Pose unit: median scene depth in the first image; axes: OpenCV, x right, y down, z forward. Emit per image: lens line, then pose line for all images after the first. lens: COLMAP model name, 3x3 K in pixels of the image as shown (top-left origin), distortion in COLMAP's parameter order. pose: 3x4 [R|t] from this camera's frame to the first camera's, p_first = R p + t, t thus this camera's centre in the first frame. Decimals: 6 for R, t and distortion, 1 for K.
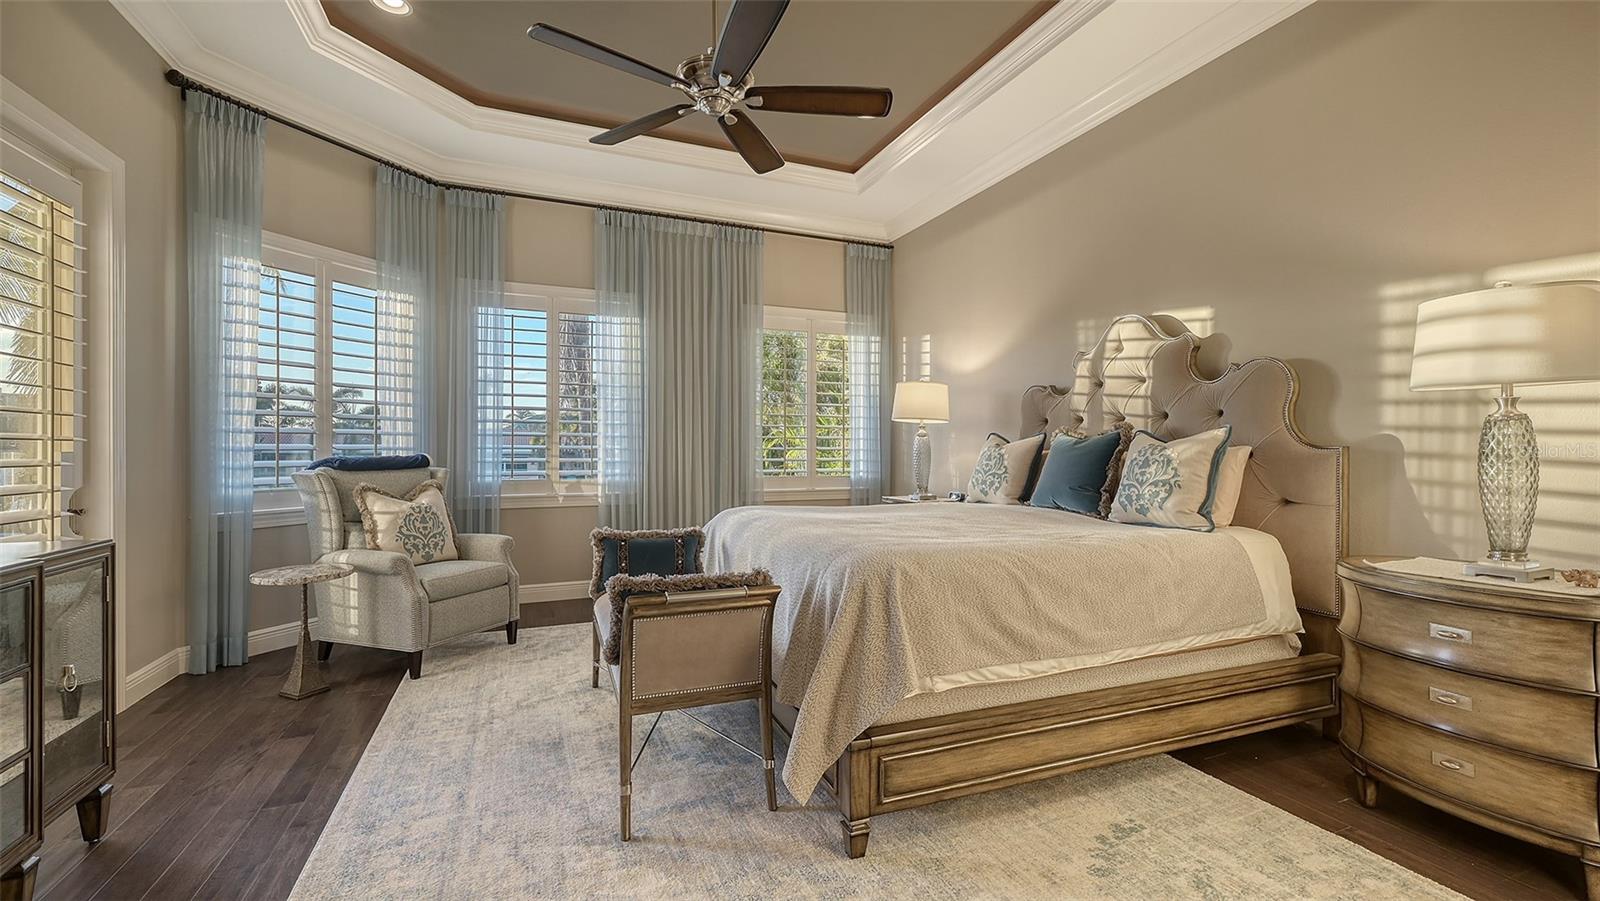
lens RADIAL K [[672.2, 0, 800.4], [0, 672.2, 448.2], [0, 0, 1]] dist [-0.001602, -0.000230]
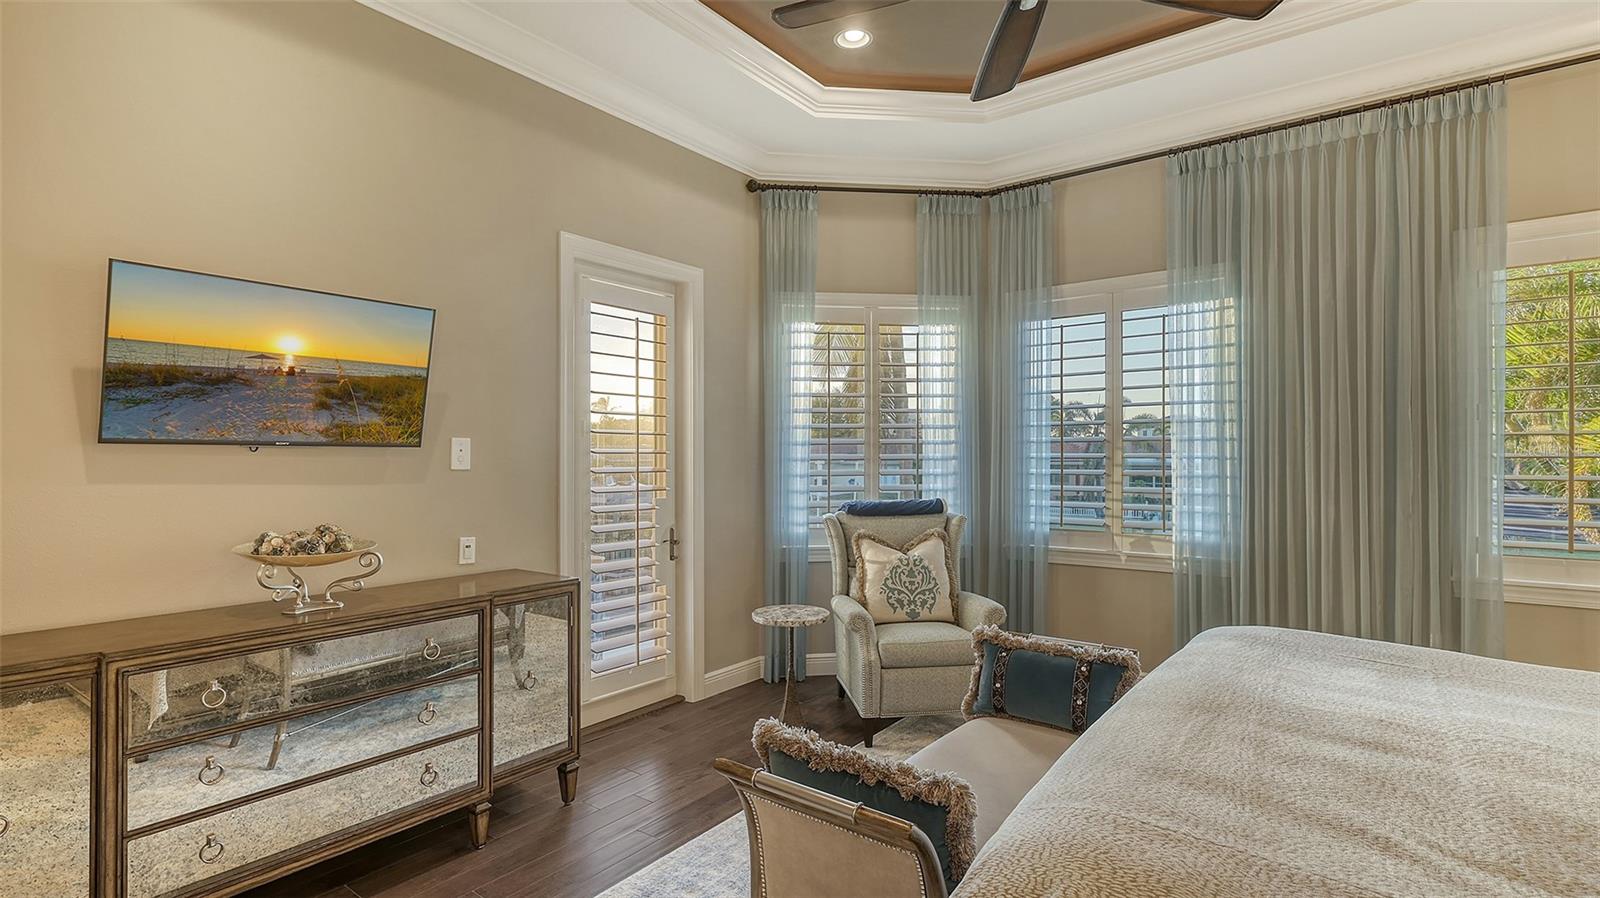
lens RADIAL K [[747.0, 0, 799.6], [0, 747.0, 458.1], [0, 0, 1]] dist [-0.013503, 0.000157]
pose [[0.499849, -0.004881, -0.866099, 0.244610], [0.008493, 0.999964, -0.000735, -0.050989], [0.866071, -0.006988, 0.499872, 0.351482]]
